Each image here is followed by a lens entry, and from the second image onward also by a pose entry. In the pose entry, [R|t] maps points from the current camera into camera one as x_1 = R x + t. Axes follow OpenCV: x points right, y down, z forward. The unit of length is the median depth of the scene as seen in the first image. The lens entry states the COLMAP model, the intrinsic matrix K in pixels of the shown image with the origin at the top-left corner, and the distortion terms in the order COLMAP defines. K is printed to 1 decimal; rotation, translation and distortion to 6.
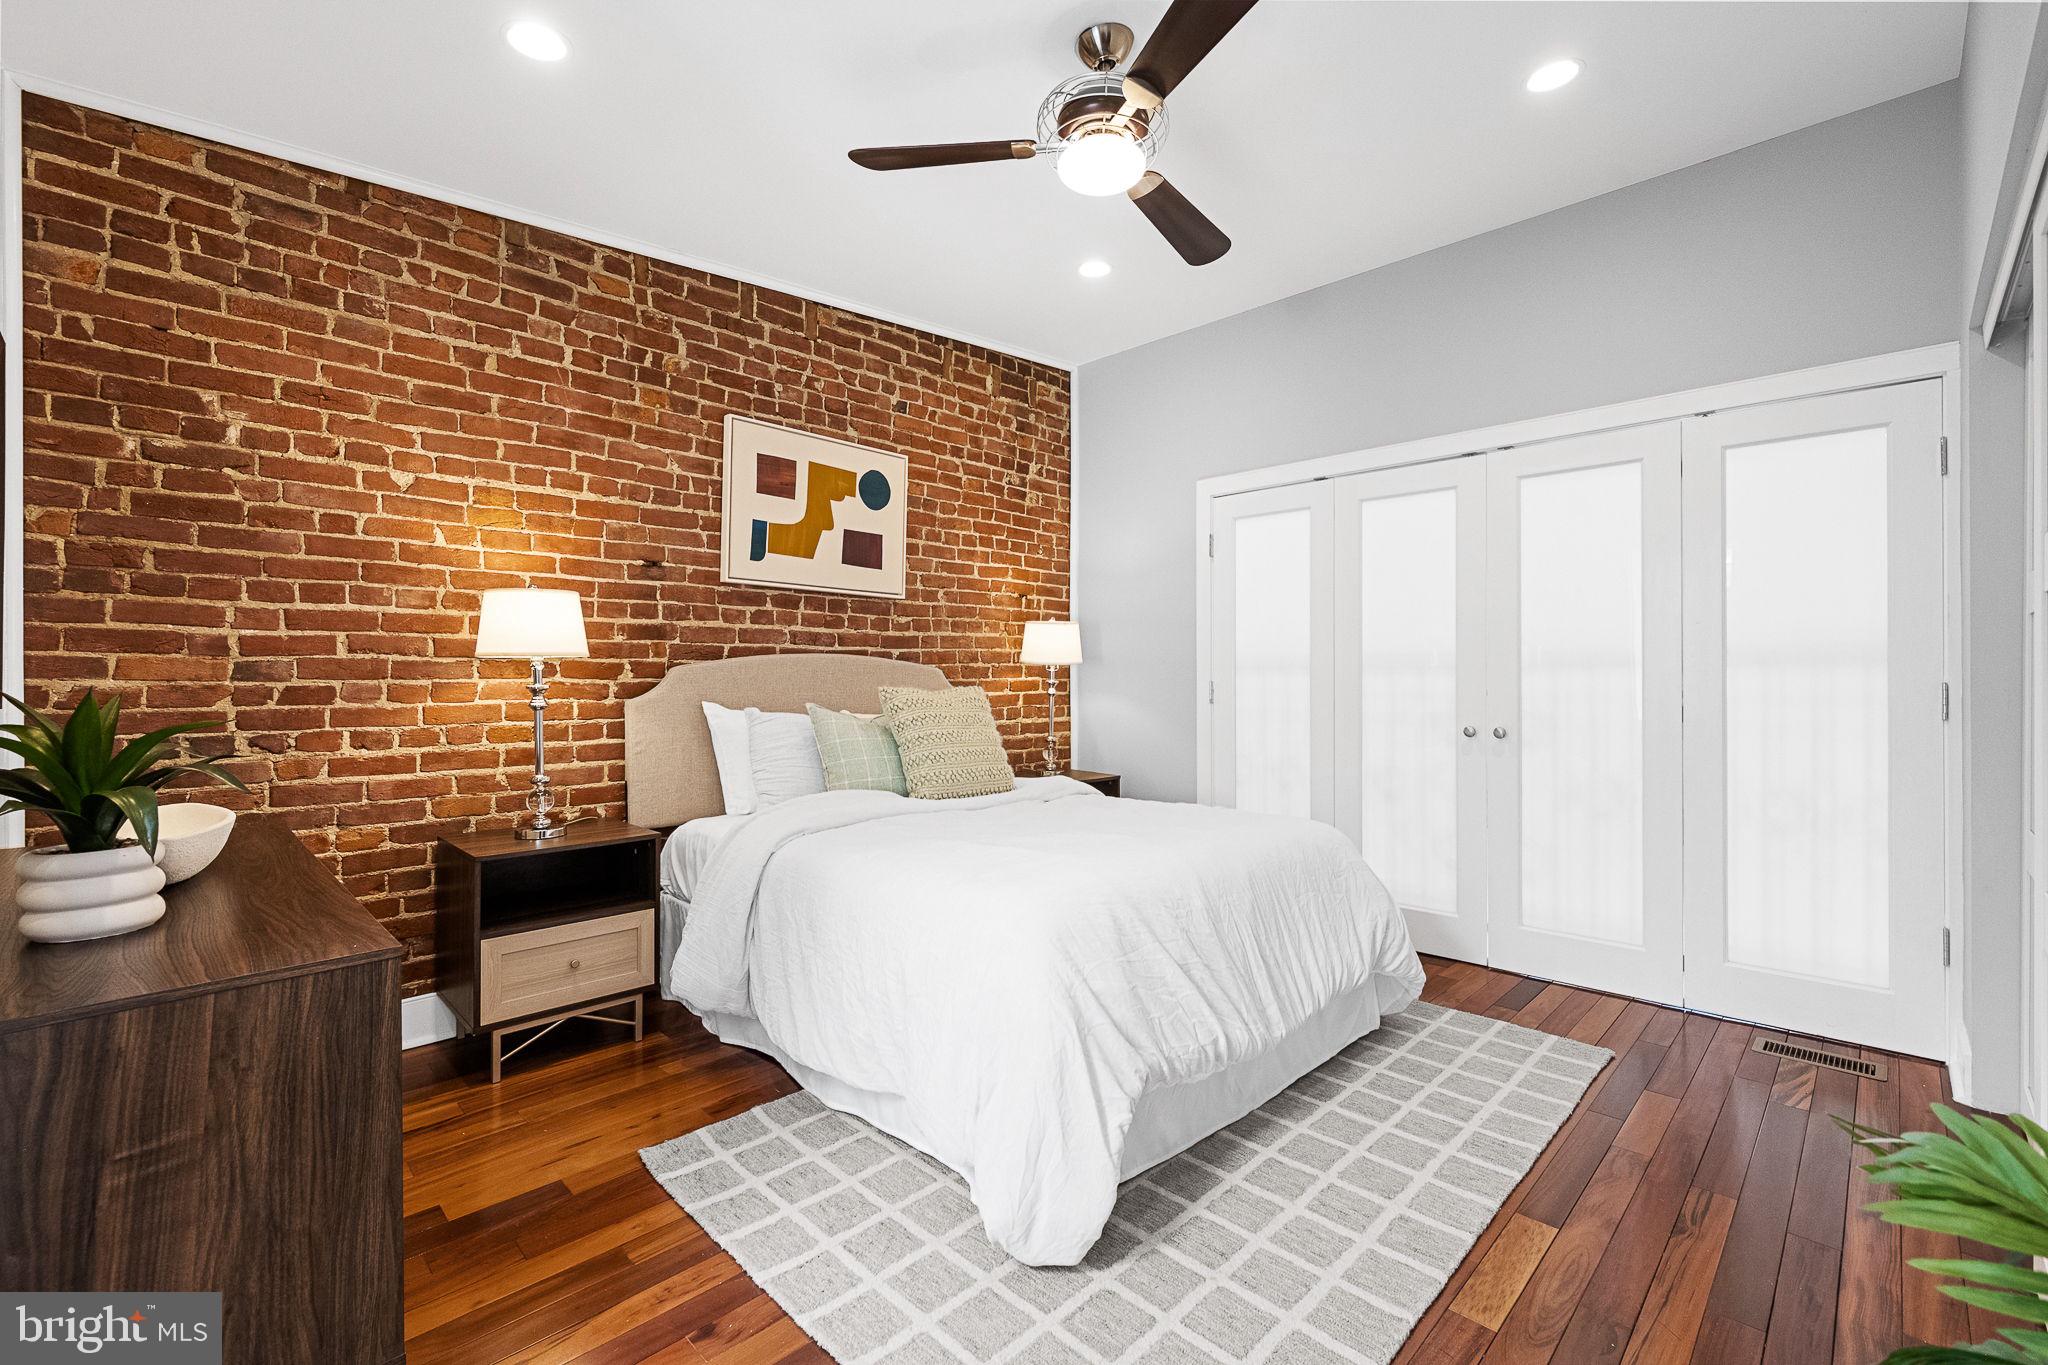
lens RADIAL K [[871.1, 0, 1030.1], [0, 871.1, 671.1], [0, 0, 1]] dist [0.001049, 0.000145]
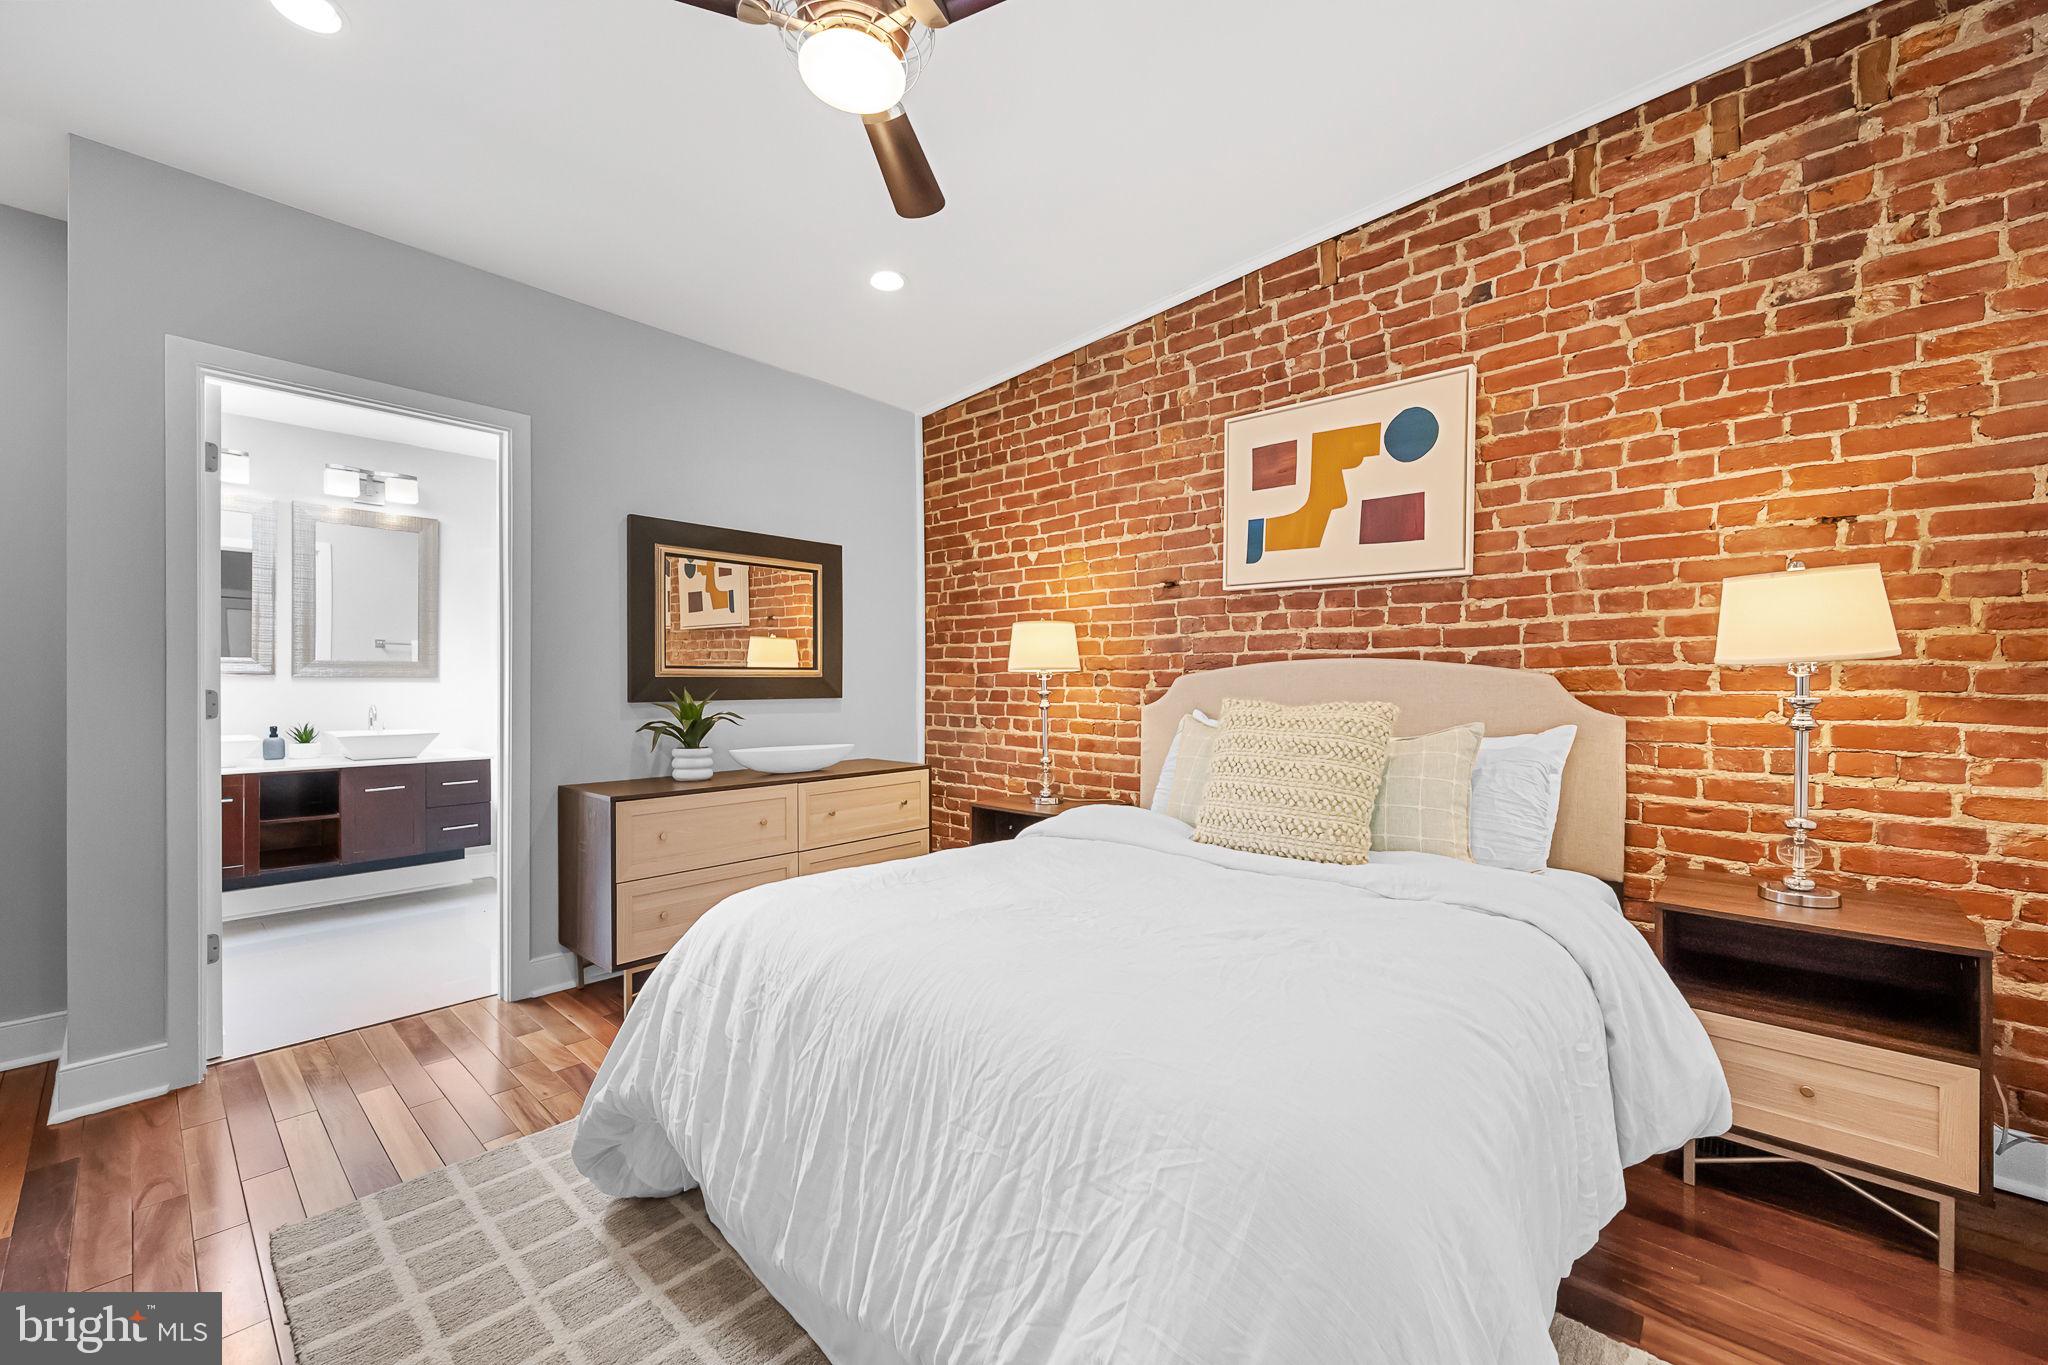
lens RADIAL K [[812.0, 0, 1032.7], [0, 812.0, 678.4], [0, 0, 1]] dist [-0.000089, -0.000039]
pose [[0.050382, -0.002401, -0.998727, 0.557050], [0.006847, 0.999974, -0.002059, -0.001881], [0.998707, -0.006735, 0.050397, 0.725411]]
